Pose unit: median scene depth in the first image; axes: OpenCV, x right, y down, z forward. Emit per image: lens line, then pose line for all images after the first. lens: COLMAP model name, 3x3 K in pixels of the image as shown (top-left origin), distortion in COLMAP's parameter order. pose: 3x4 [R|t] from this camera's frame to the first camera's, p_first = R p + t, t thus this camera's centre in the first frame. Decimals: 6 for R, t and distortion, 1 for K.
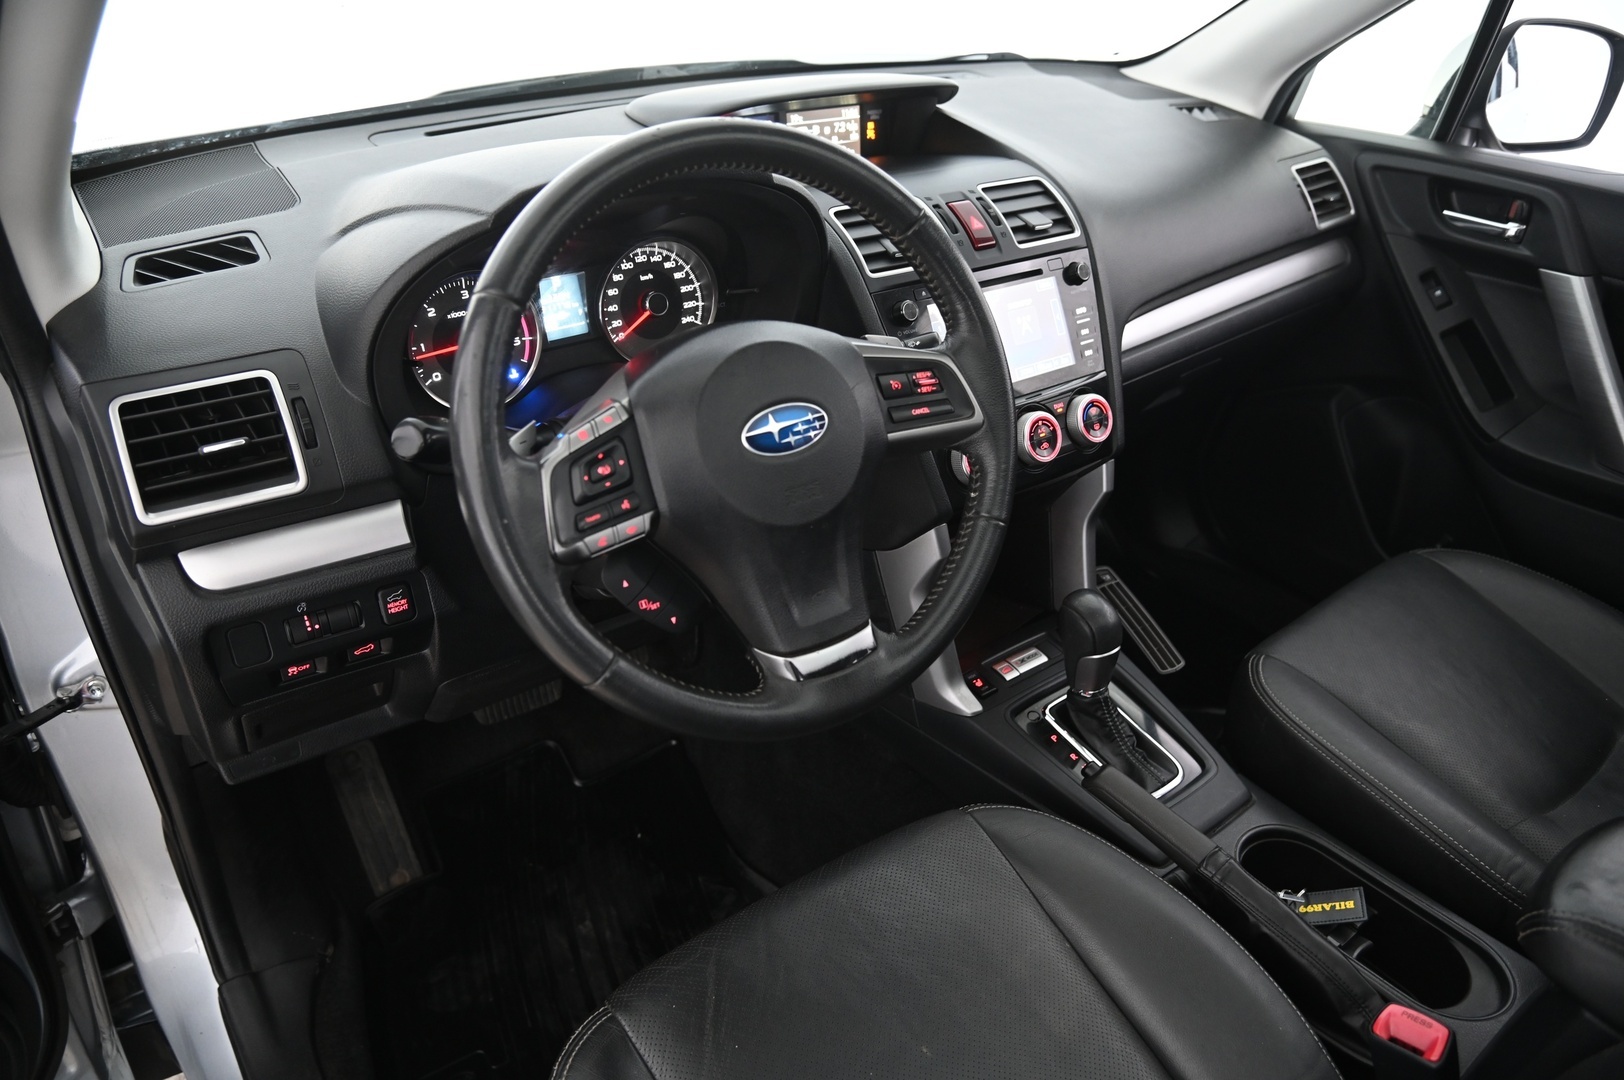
lens RADIAL K [[1106.6, 0, 820.8], [0, 1106.6, 539.0], [0, 0, 1]] dist [-0.127823, 0.082582]
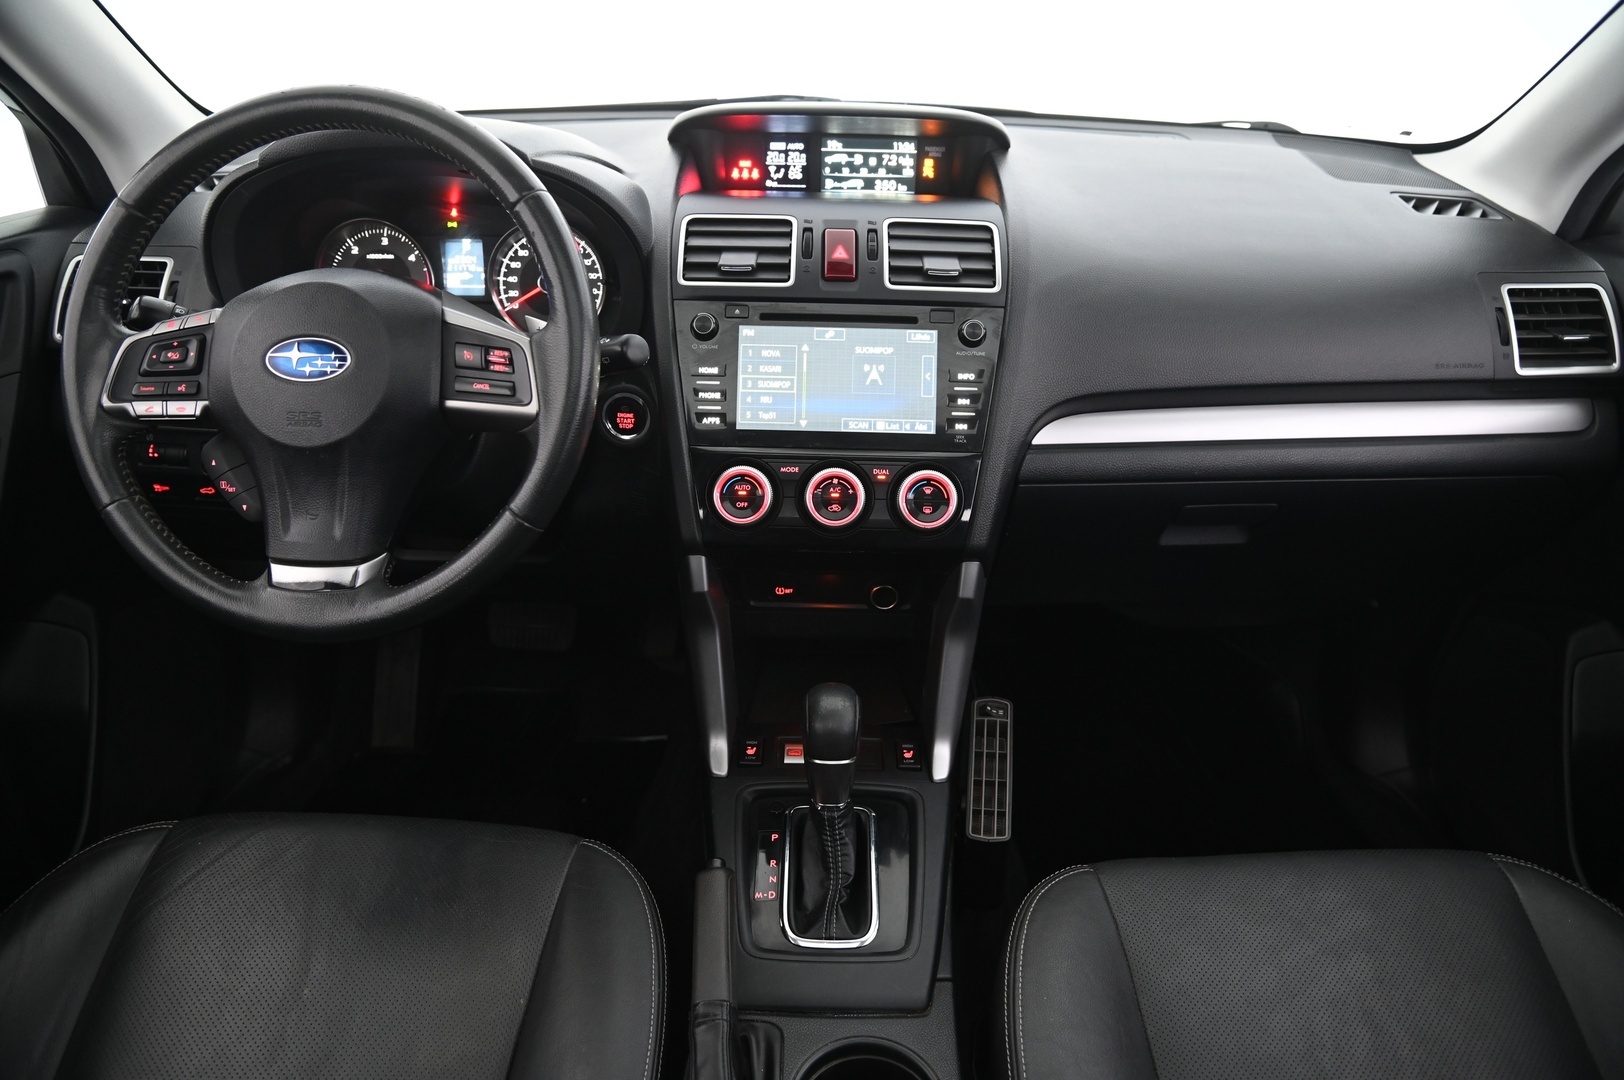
lens RADIAL K [[1106.6, 0, 820.8], [0, 1106.6, 539.0], [0, 0, 1]] dist [-0.127823, 0.082582]
pose [[0.795107, 0.272829, -0.541635, 0.720719], [-0.313961, 0.949279, 0.017278, -0.077720], [0.518877, 0.156314, 0.840436, 0.276256]]
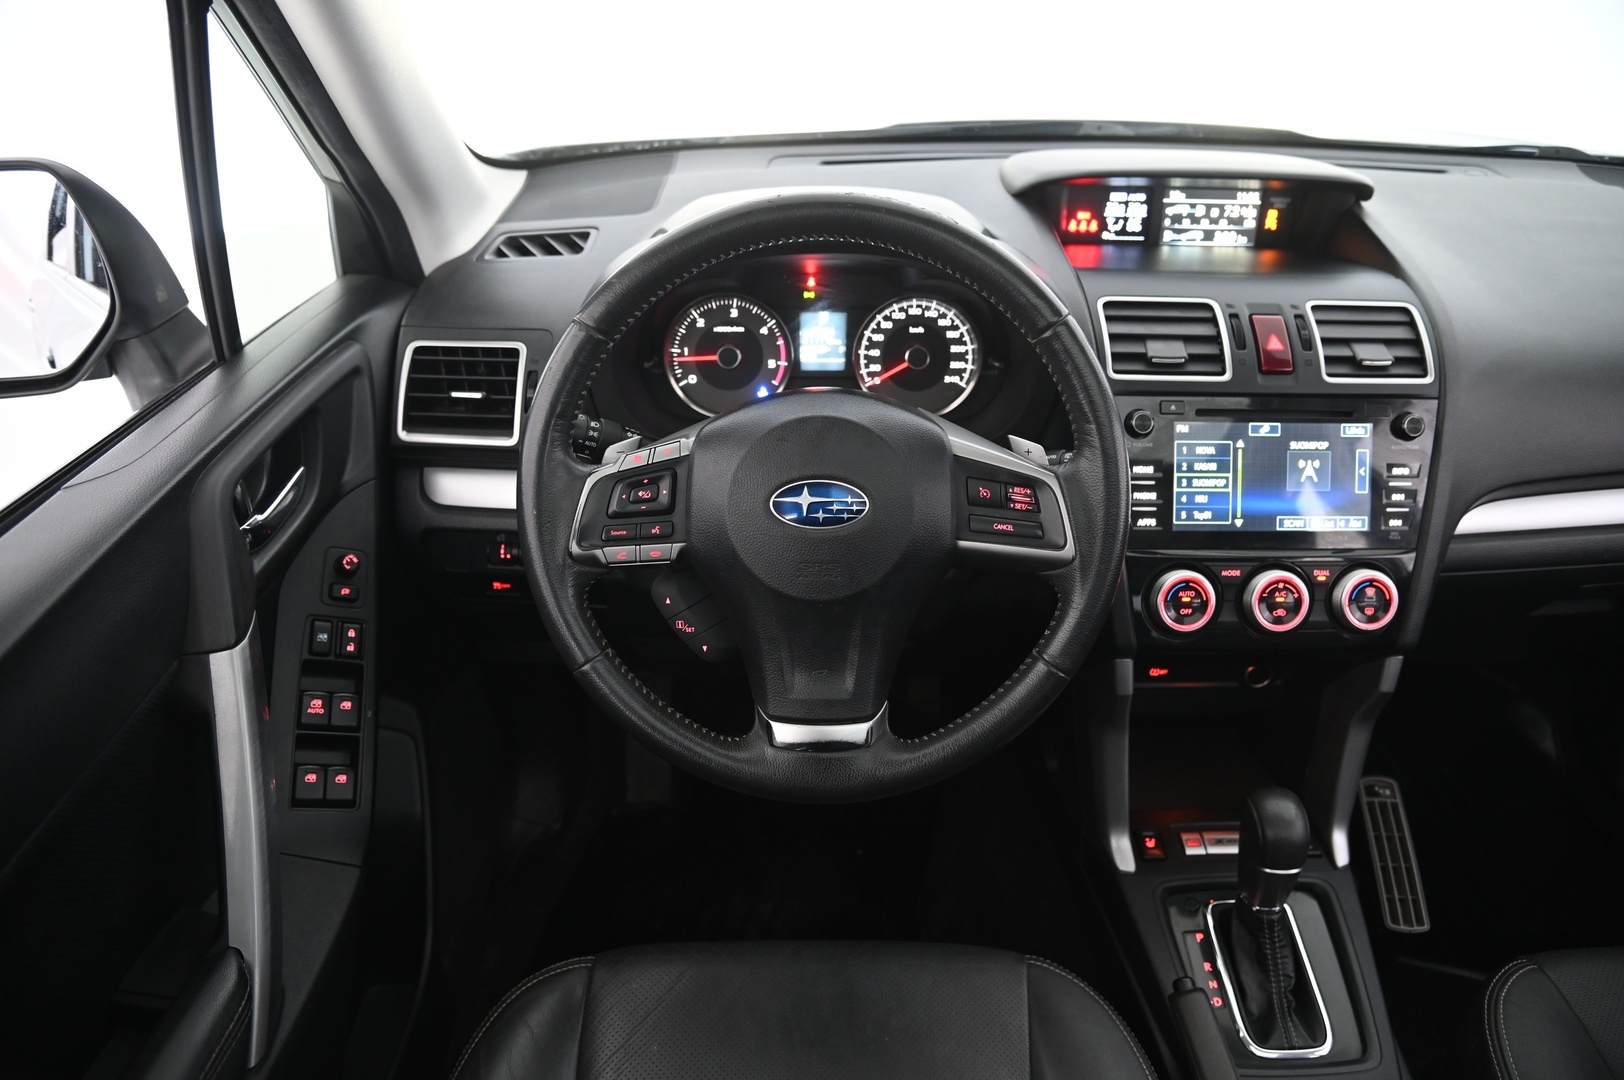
lens RADIAL K [[1106.6, 0, 820.8], [0, 1106.6, 539.0], [0, 0, 1]] dist [-0.127823, 0.082582]
pose [[0.806088, 0.284364, -0.518999, 0.357974], [-0.291701, 0.953972, 0.069631, -0.099825], [0.514911, 0.095264, 0.851934, 0.102554]]
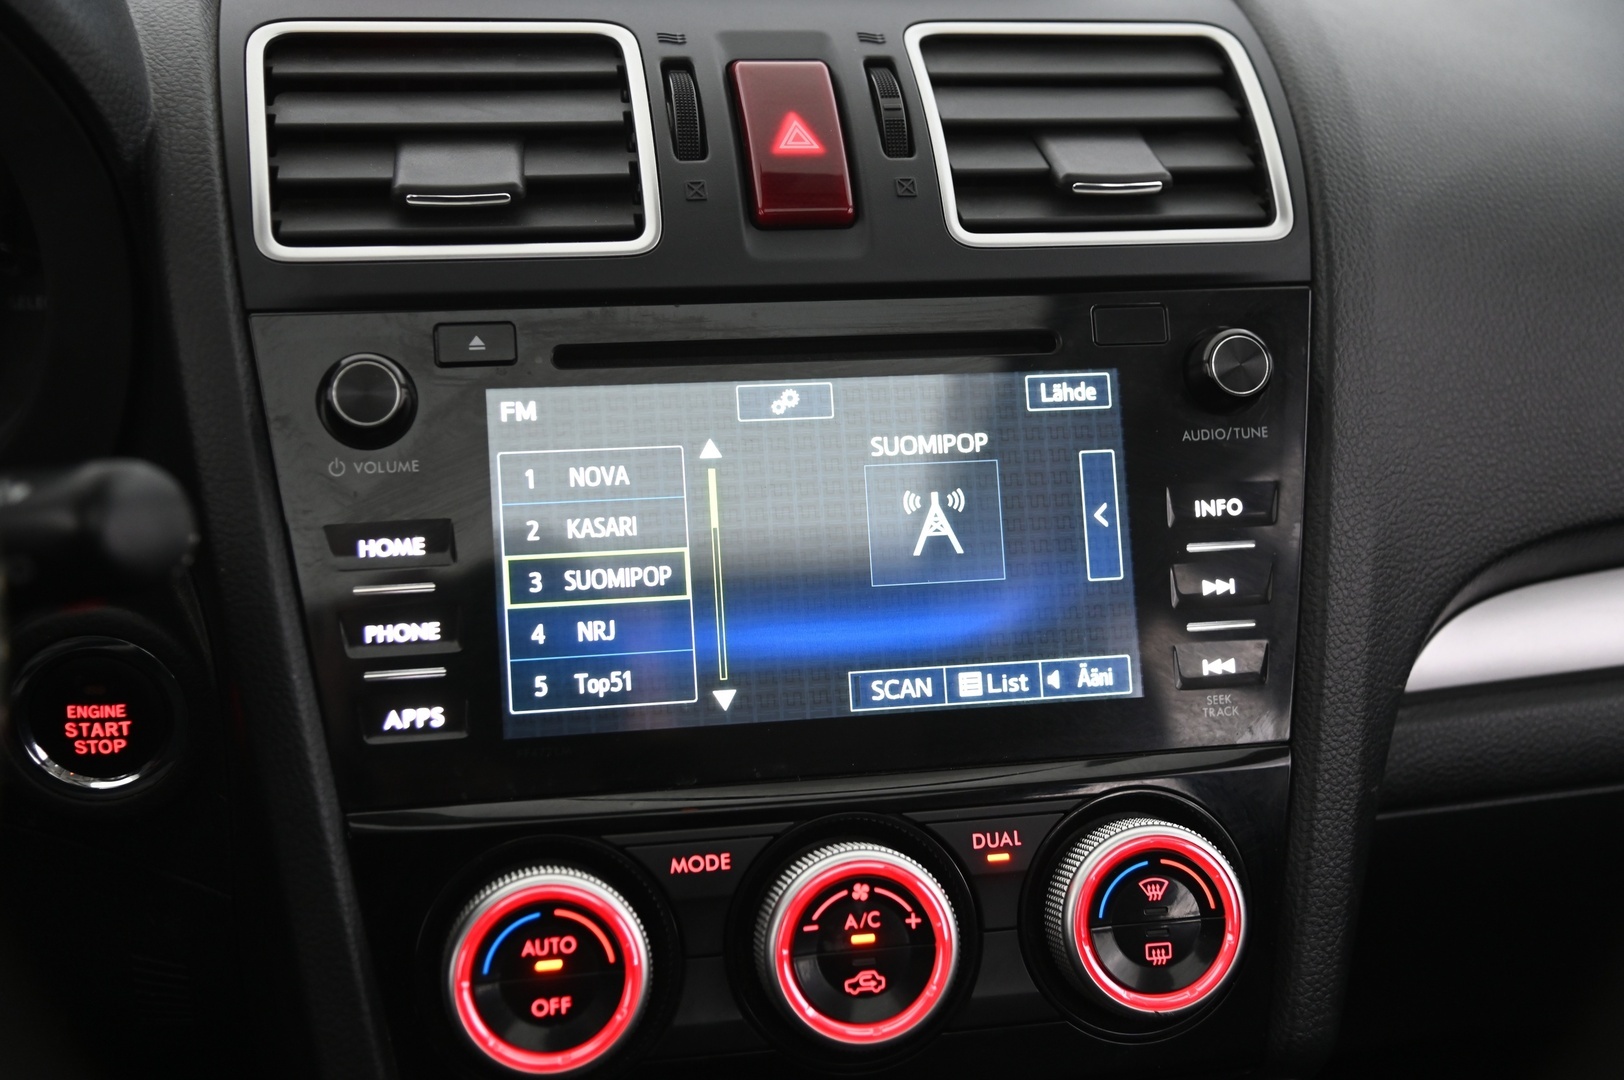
lens RADIAL K [[1978.0, 0, 812.0], [0, 1978.0, 540.0], [0, 0, 1]] dist [0.095157, 0.001124]
pose [[0.902403, 0.174755, -0.393865, 0.382574], [-0.229989, 0.968316, -0.097304, -0.146493], [0.364382, 0.178392, 0.914003, 0.580541]]
